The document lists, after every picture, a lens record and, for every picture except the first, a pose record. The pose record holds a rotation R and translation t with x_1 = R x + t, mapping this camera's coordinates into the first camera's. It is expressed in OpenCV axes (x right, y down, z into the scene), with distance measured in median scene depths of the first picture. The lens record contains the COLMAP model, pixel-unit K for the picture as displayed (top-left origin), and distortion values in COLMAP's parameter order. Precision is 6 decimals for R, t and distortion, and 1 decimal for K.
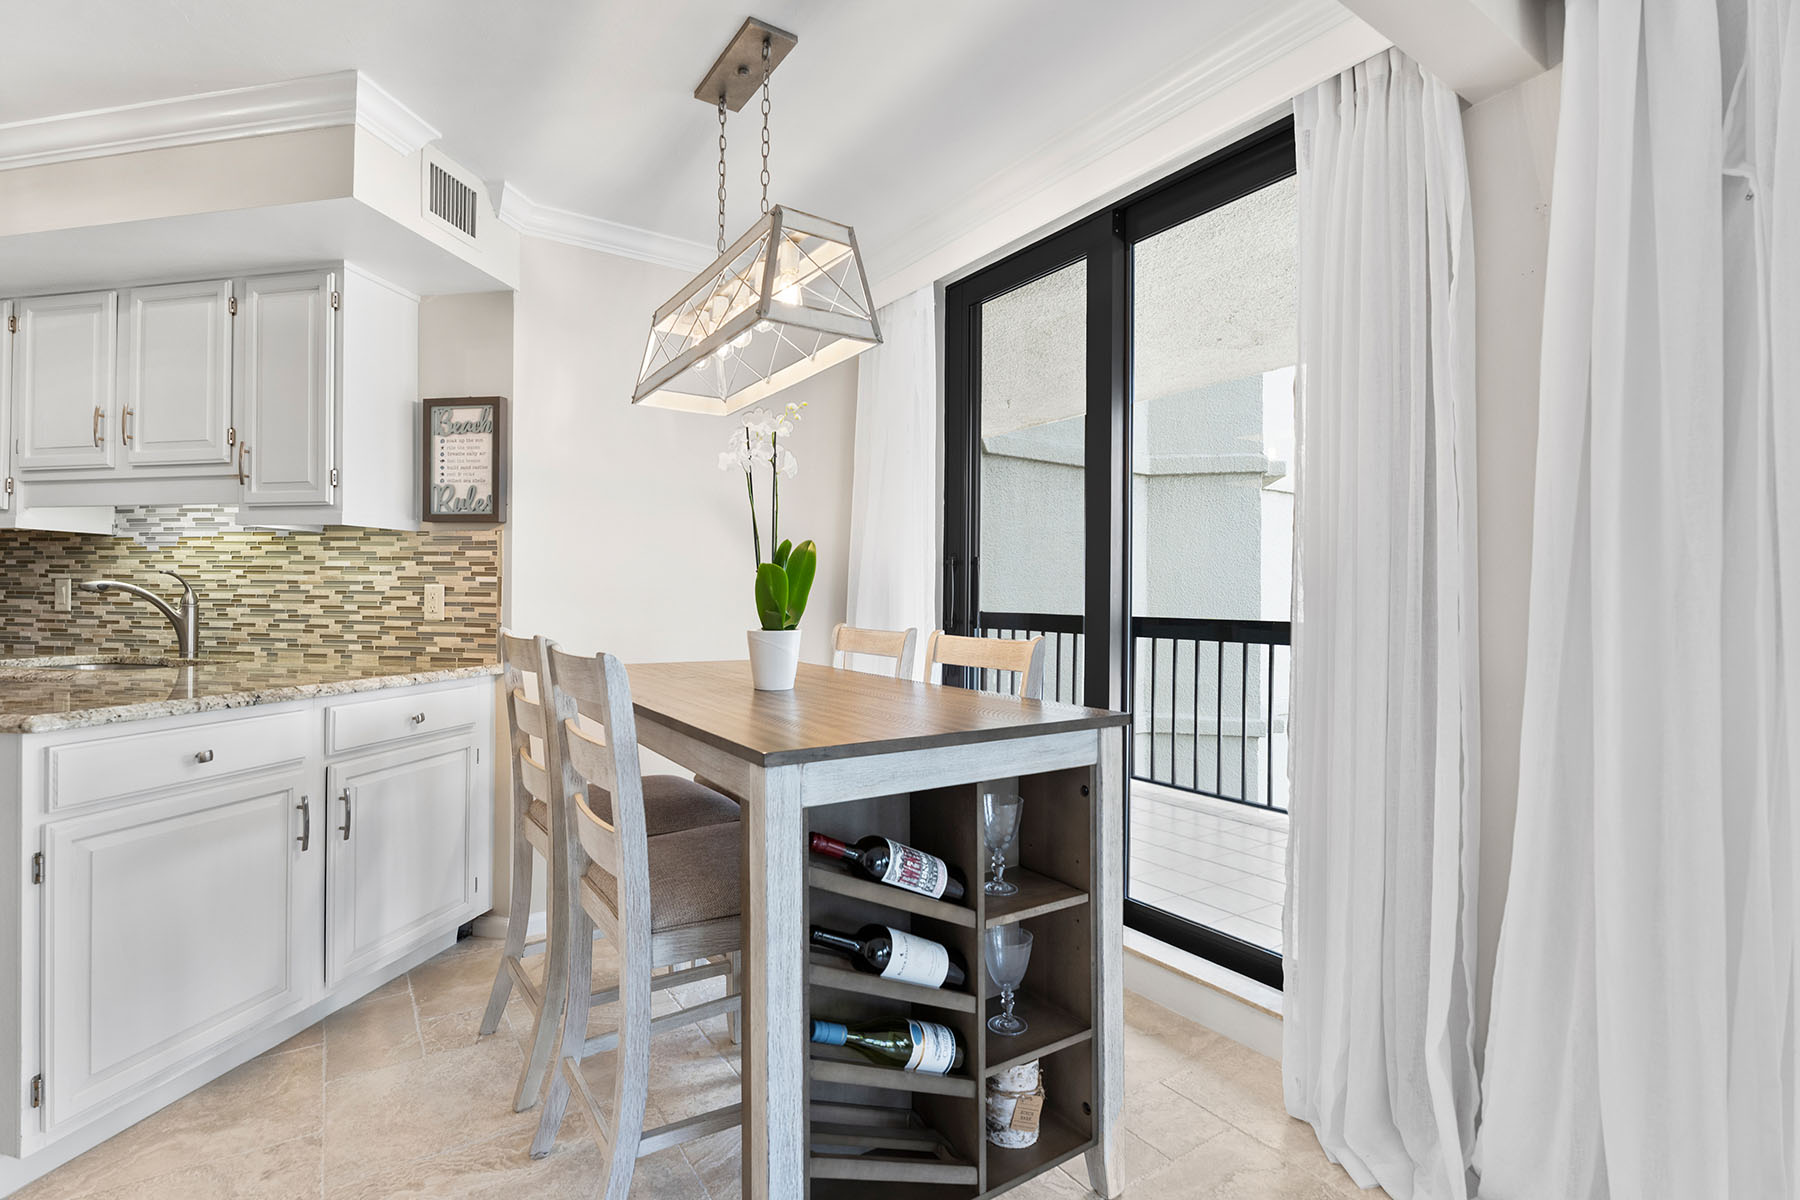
lens RADIAL K [[841.4, 0, 889.6], [0, 841.4, 596.3], [0, 0, 1]] dist [-0.012735, -0.000699]
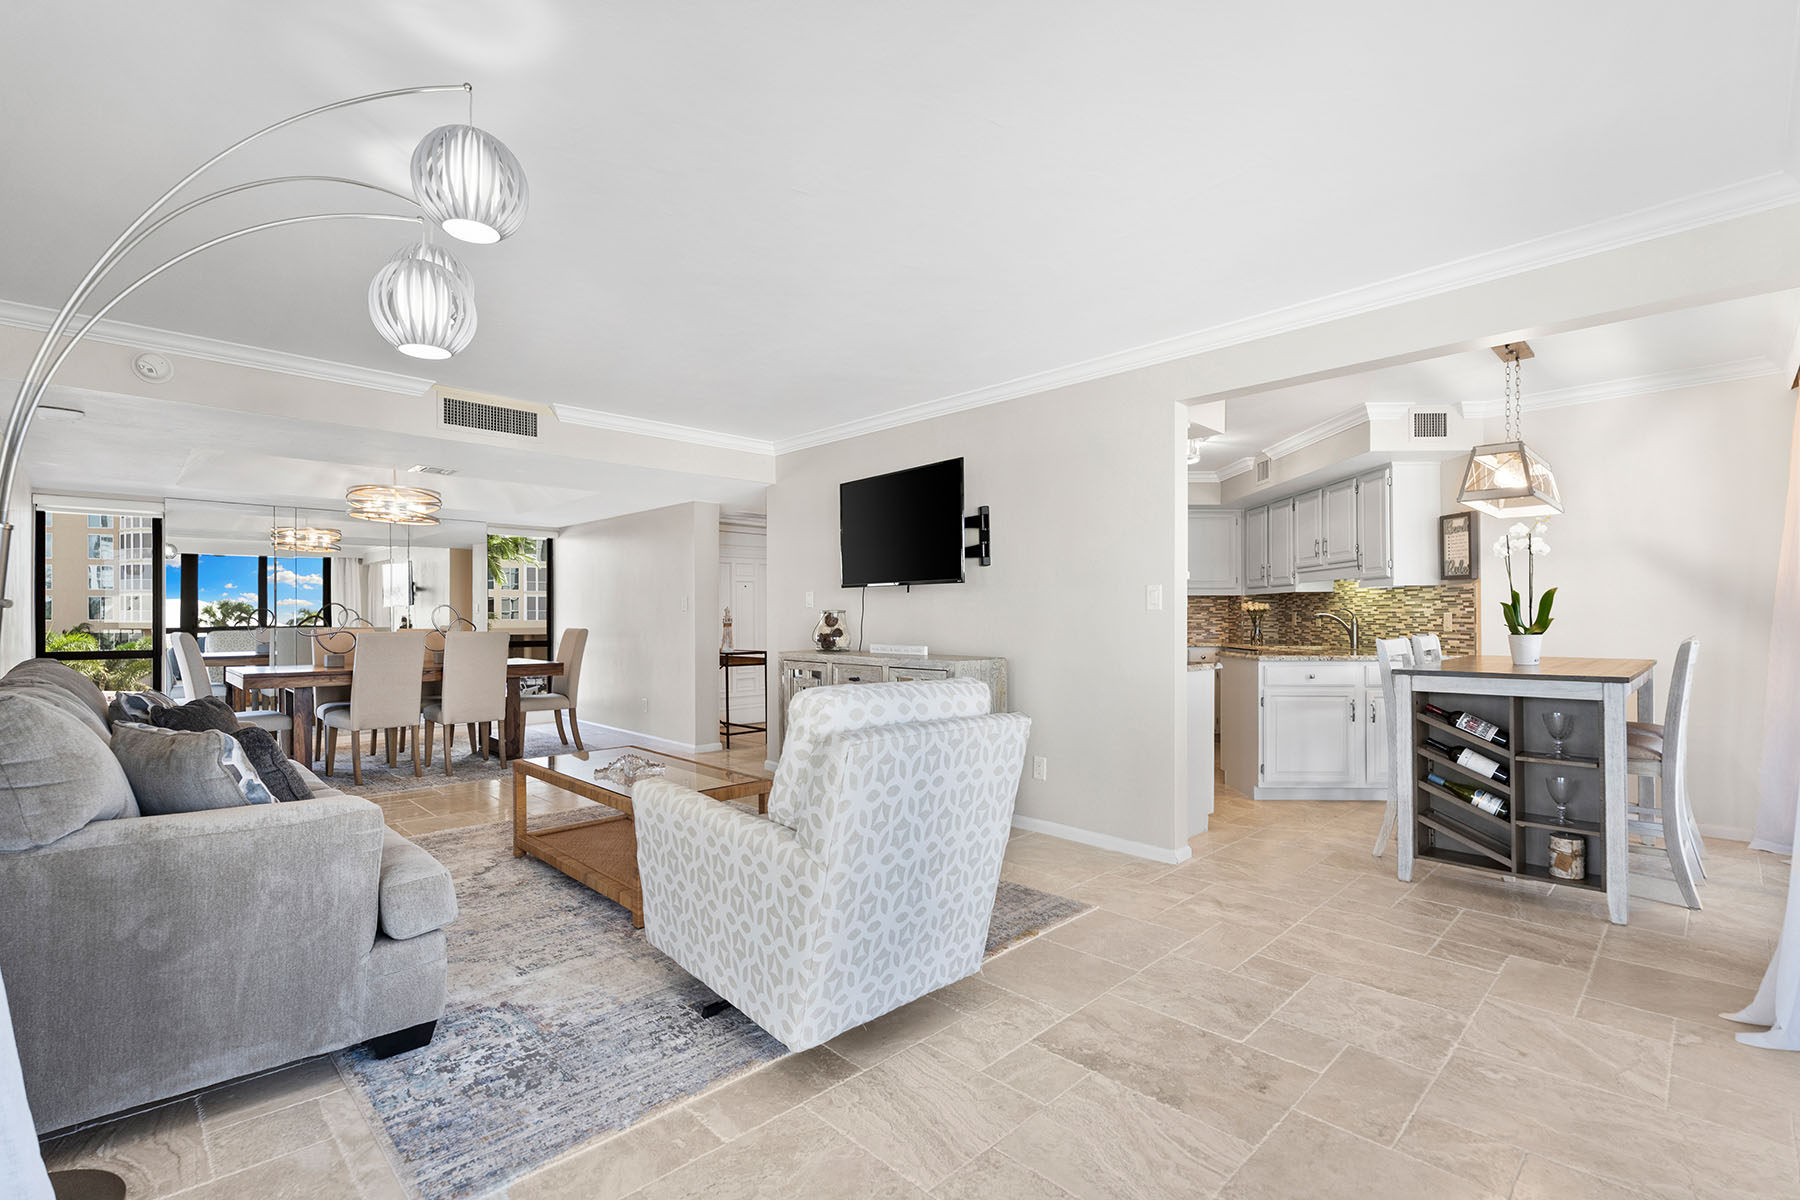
lens RADIAL K [[804.4, 0, 900.0], [0, 804.4, 615.2], [0, 0, 1]] dist [0.001198, 0.000112]
pose [[0.184581, -0.012483, -0.982738, 0.987814], [0.006784, 0.999912, -0.011427, 0.003874], [0.982794, -0.004558, 0.184650, -0.539321]]
